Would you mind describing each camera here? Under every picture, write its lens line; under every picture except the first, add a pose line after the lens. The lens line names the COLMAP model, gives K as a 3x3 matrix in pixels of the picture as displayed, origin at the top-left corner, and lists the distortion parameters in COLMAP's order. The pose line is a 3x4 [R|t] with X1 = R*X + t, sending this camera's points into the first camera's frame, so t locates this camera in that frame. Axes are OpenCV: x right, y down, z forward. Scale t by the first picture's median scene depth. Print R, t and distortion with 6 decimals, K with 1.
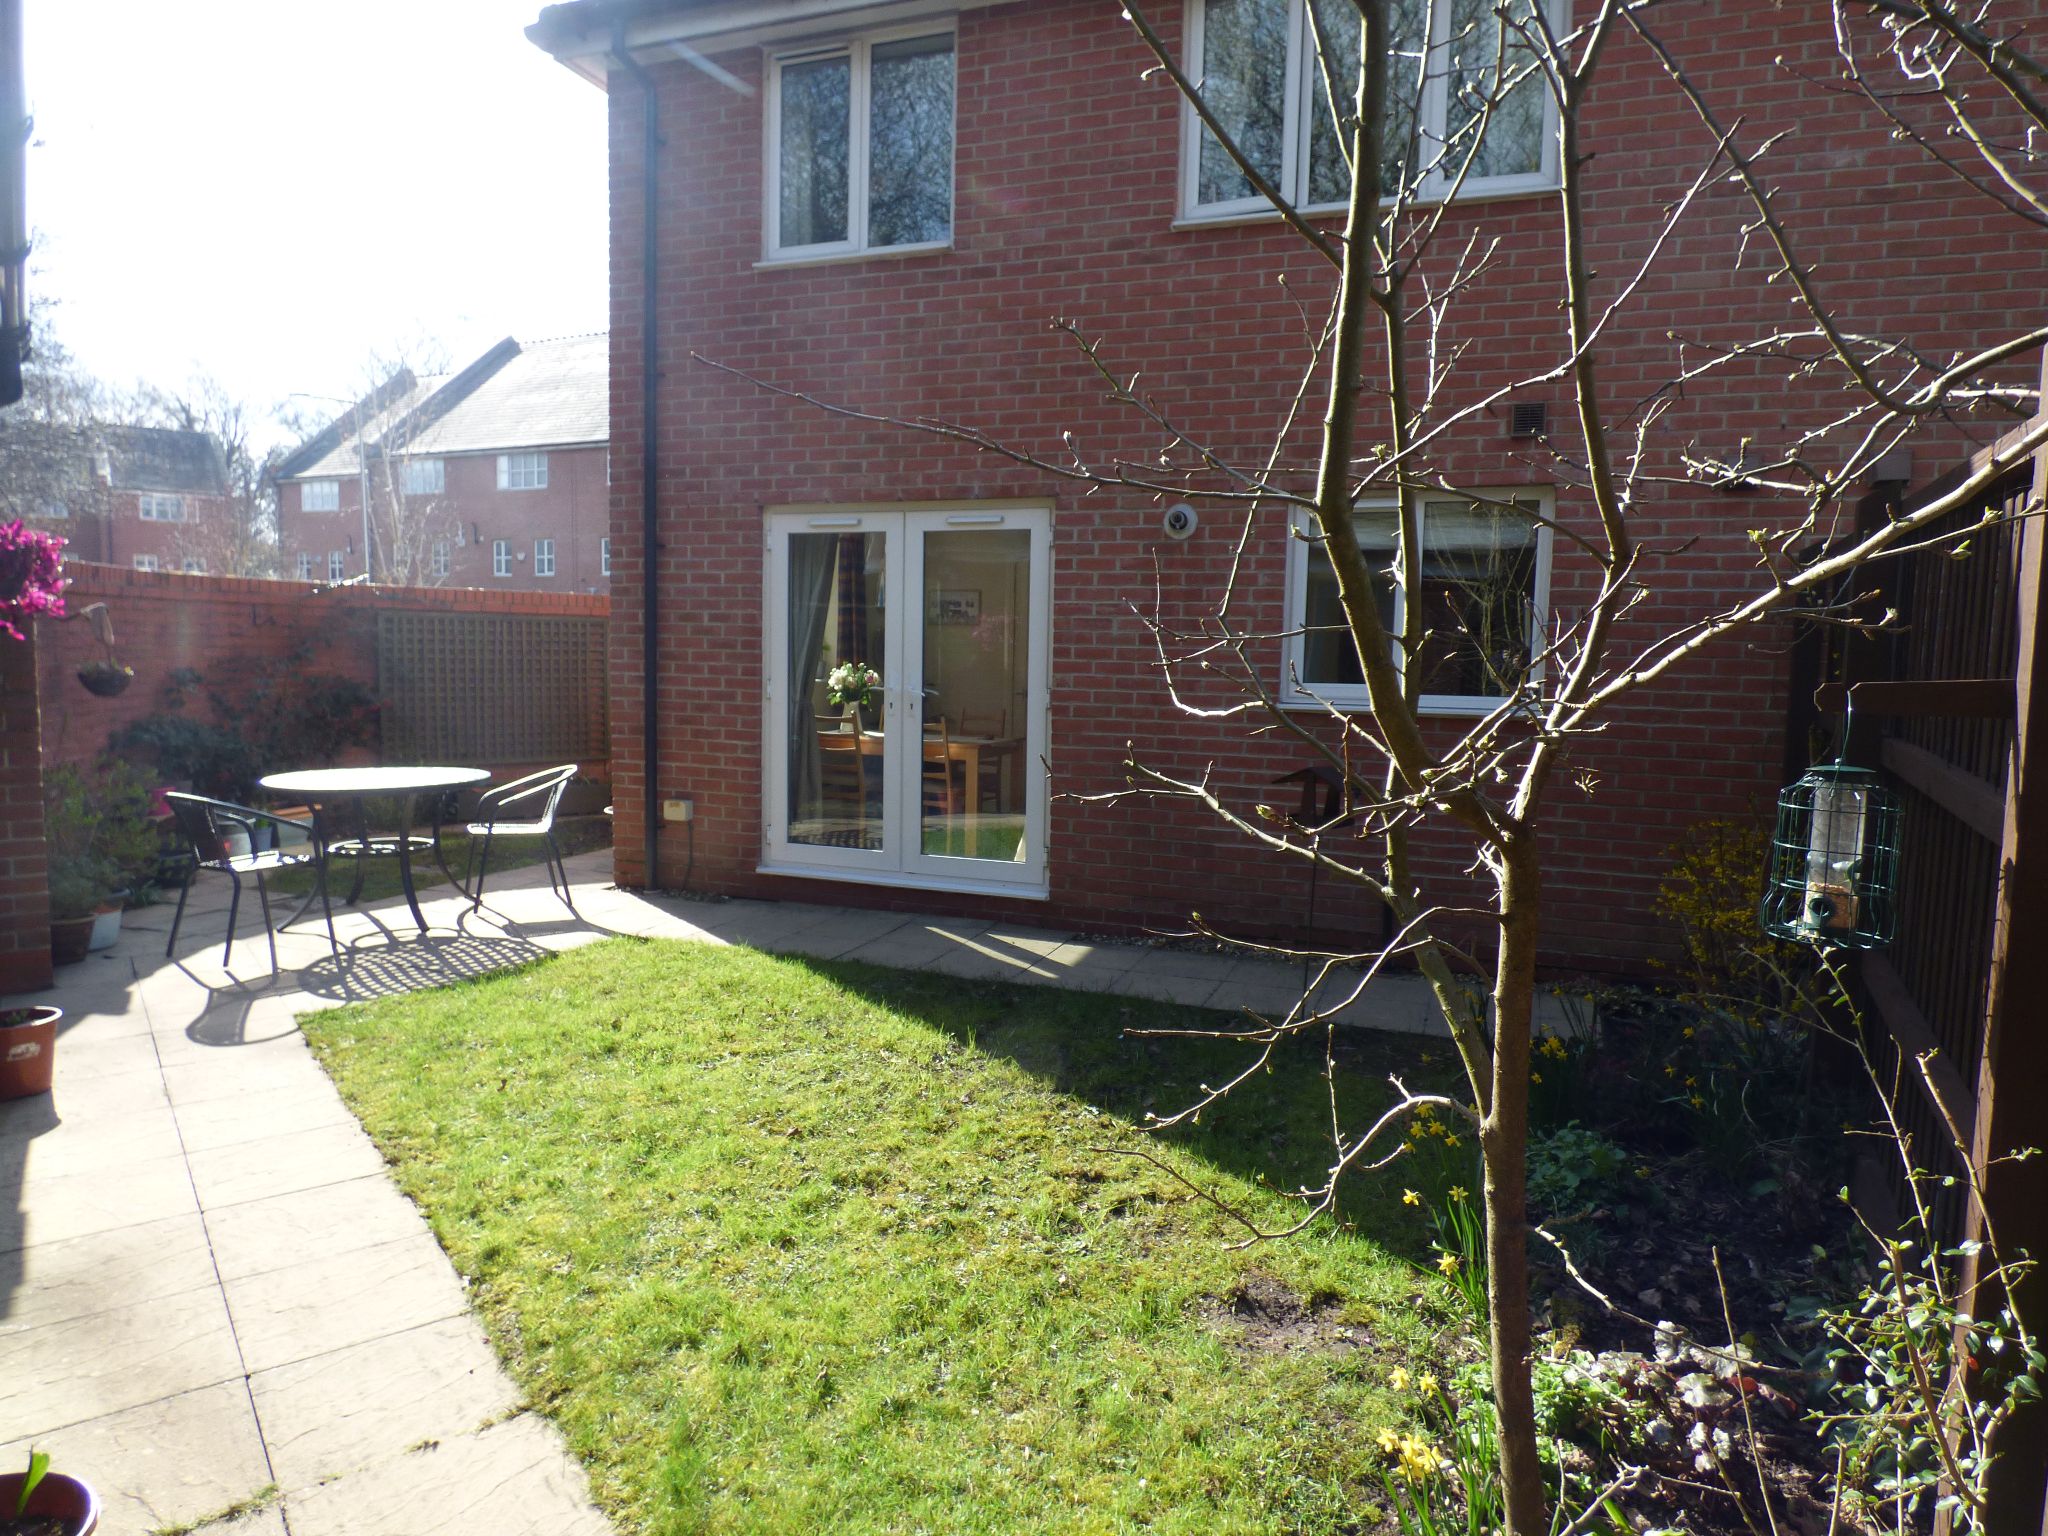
lens RADIAL K [[1266.5, 0, 1024.0], [0, 1266.5, 768.0], [0, 0, 1]] dist [-0.017345, 0.001828]
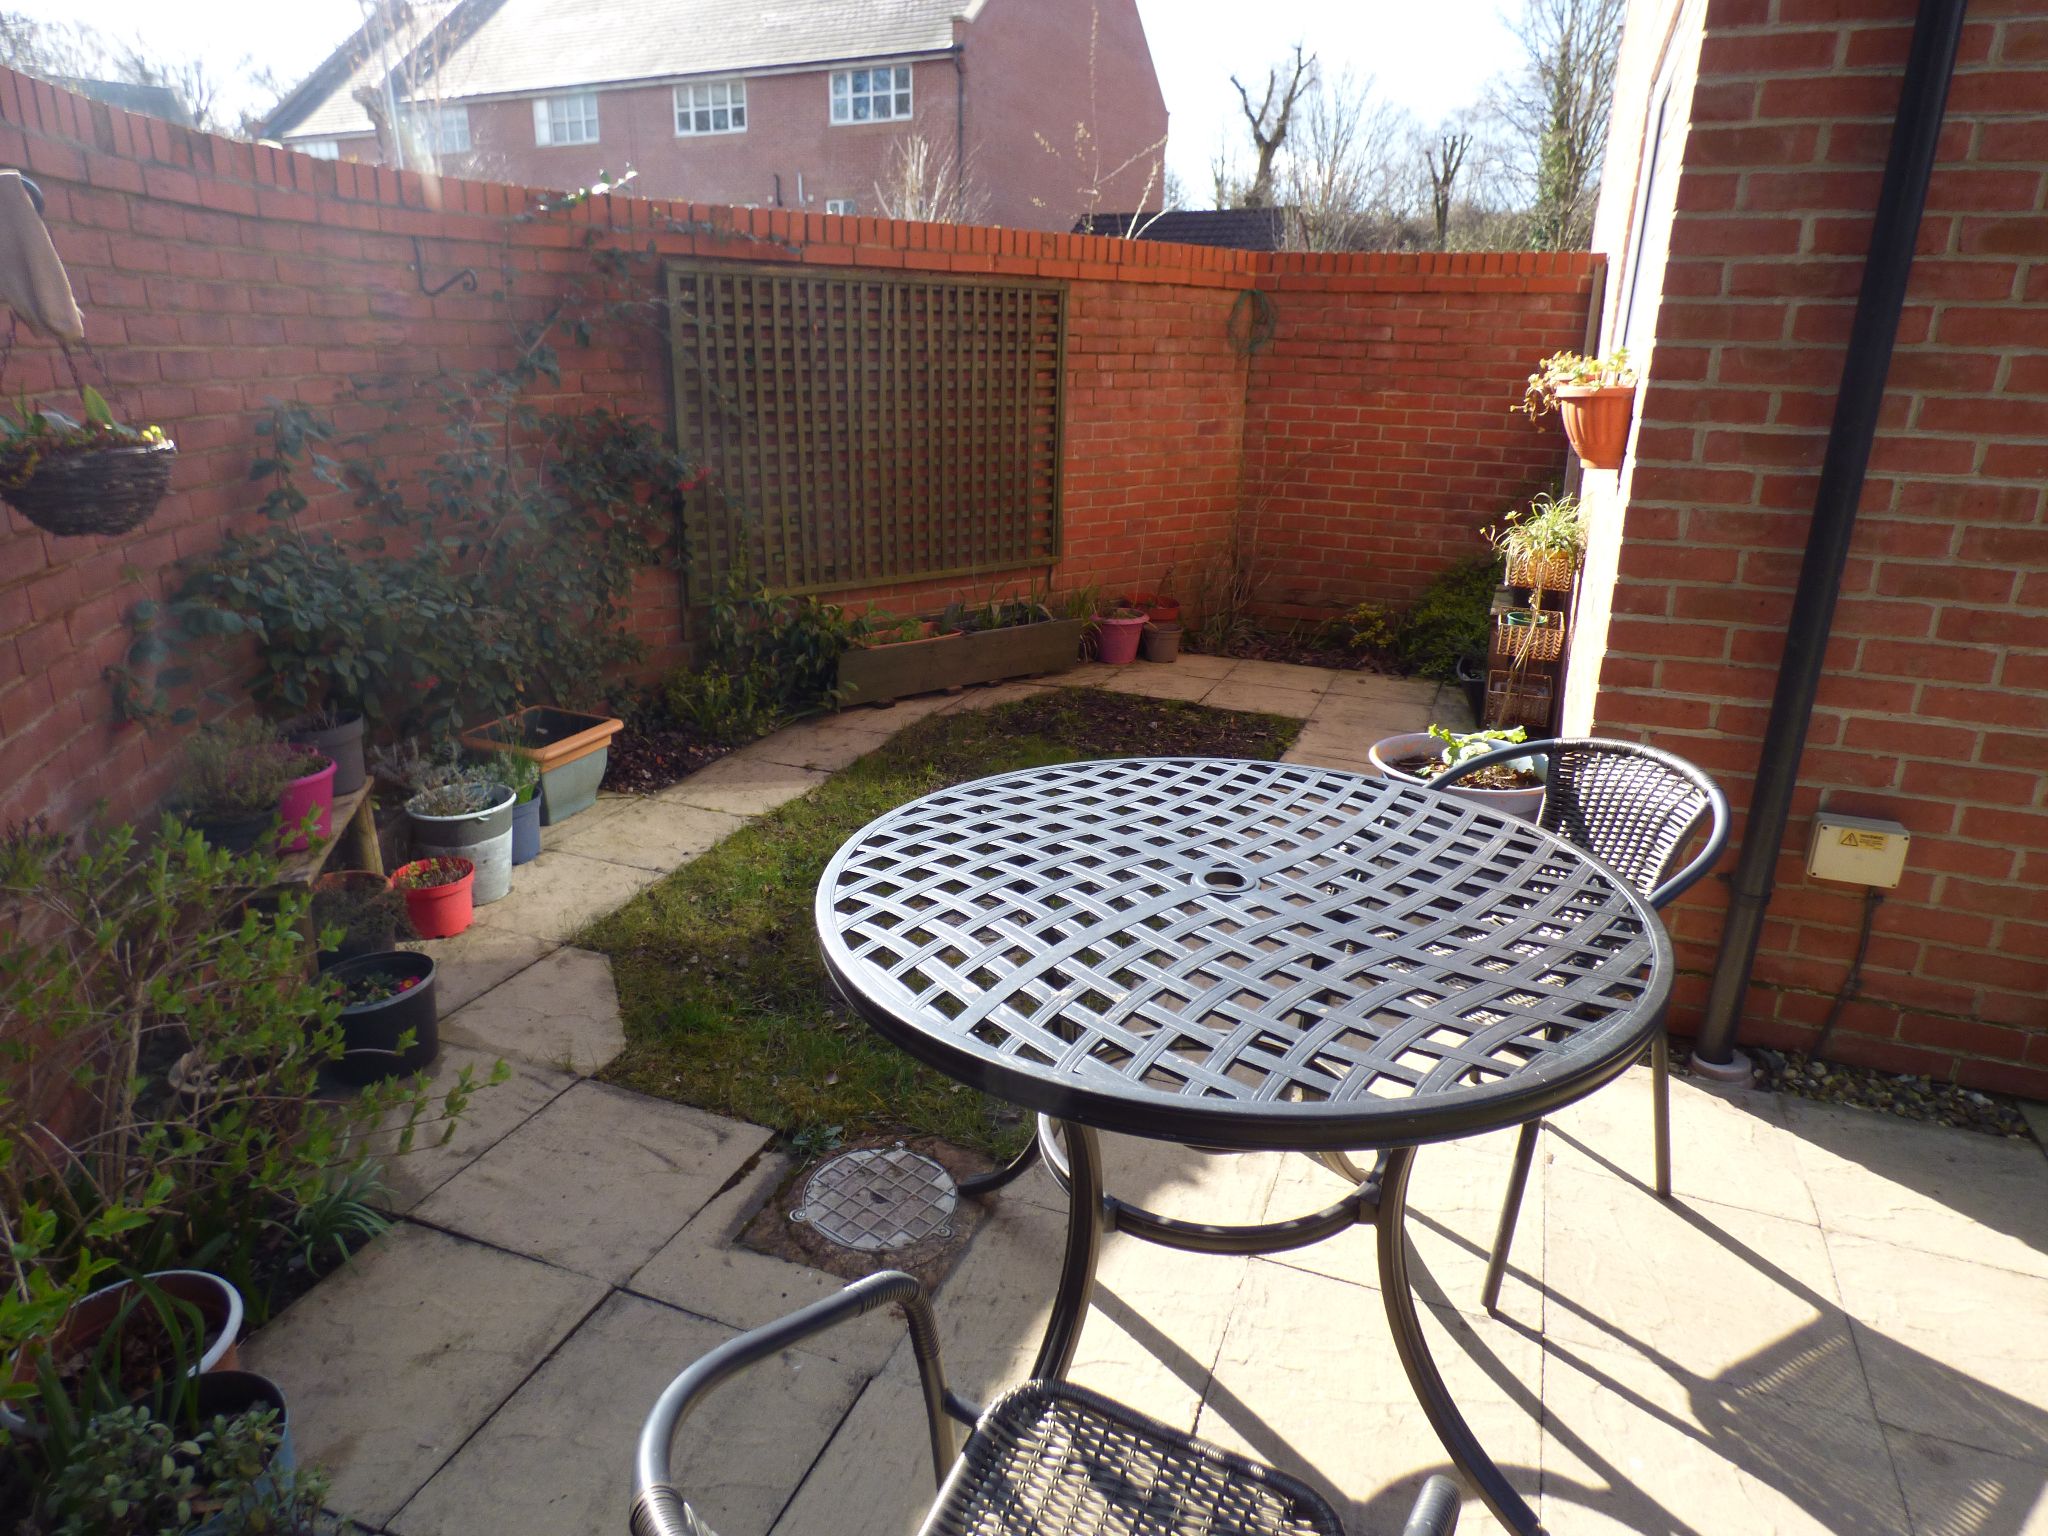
lens RADIAL K [[1266.5, 0, 1024.0], [0, 1266.5, 768.0], [0, 0, 1]] dist [-0.017345, 0.001828]
pose [[0.999864, -0.000765, -0.016488, -0.092611], [0.004472, 0.974117, 0.225999, -0.012165], [0.015889, -0.226042, 0.973988, 0.128400]]
